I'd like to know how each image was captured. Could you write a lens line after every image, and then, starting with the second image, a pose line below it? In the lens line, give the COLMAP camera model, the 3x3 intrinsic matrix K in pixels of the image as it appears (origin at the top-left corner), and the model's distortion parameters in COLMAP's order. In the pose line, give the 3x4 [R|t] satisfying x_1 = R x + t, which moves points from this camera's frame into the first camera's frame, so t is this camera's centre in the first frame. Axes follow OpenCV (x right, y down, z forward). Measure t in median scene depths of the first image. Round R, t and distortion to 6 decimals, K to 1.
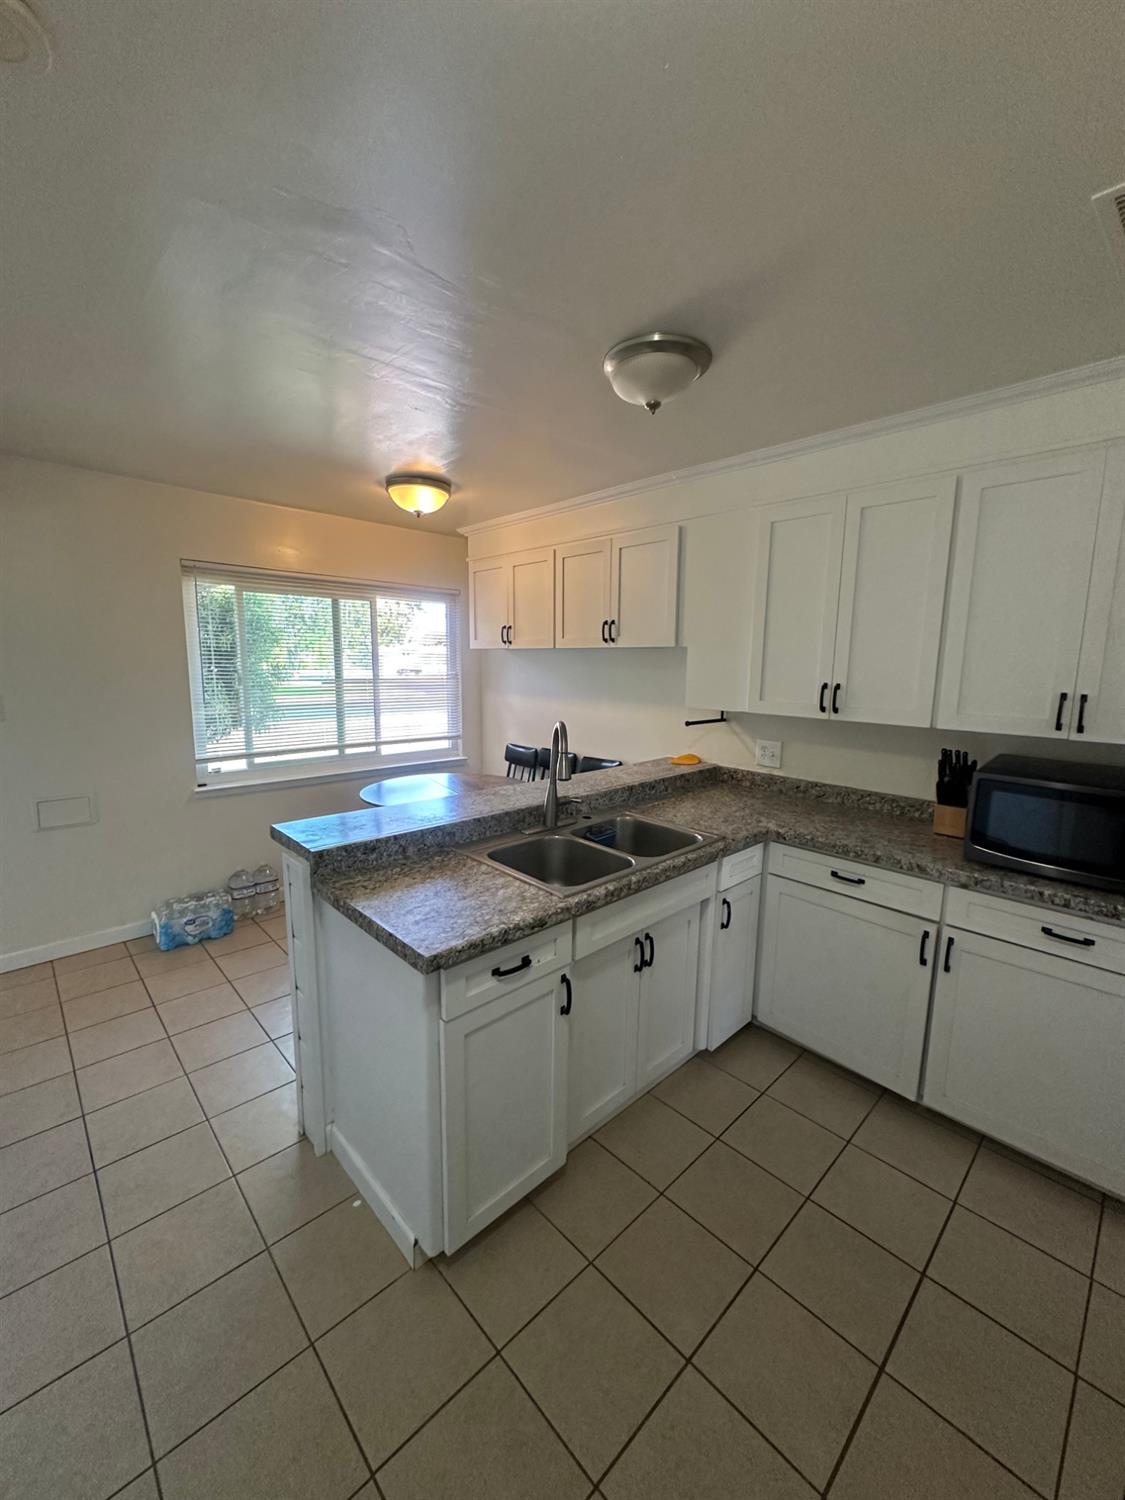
lens RADIAL K [[599.7, 0, 562.5], [0, 599.7, 750.0], [0, 0, 1]] dist [0.000202, 0.000002]
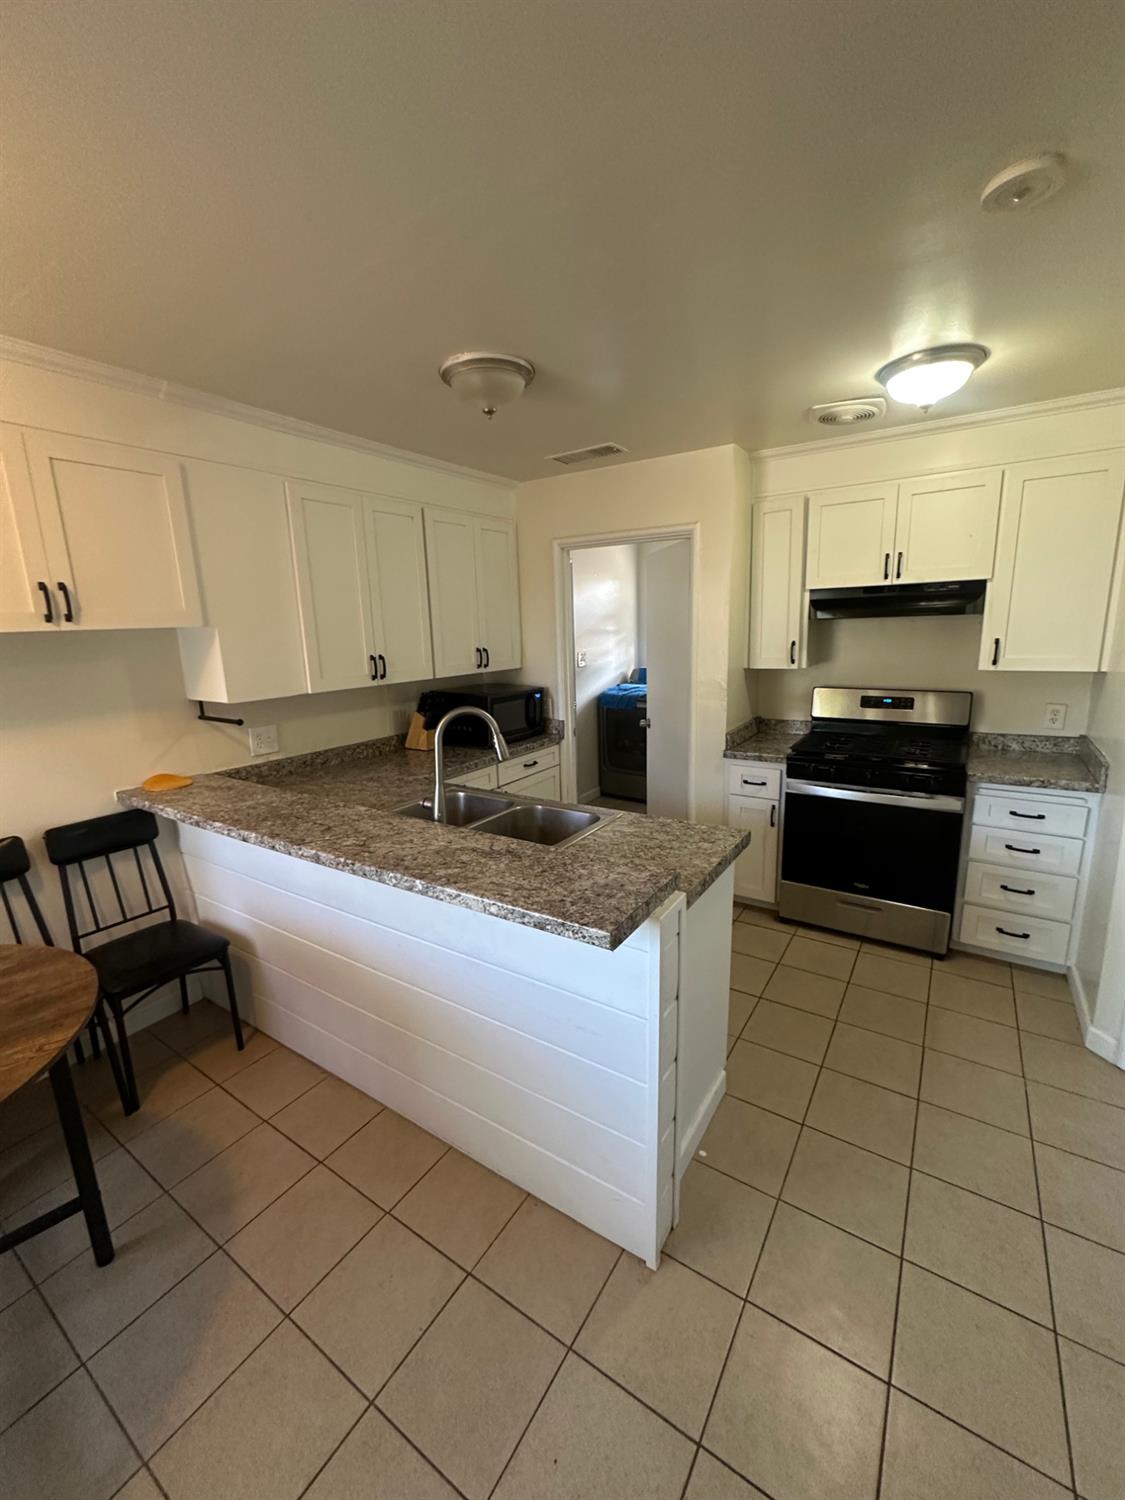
lens RADIAL K [[599.7, 0, 562.5], [0, 599.7, 750.0], [0, 0, 1]] dist [0.000202, 0.000002]
pose [[-0.225301, -0.208728, 0.951668, -0.768959], [0.172145, 0.952886, 0.249749, -0.156372], [-0.958961, 0.220093, -0.178755, 0.850539]]
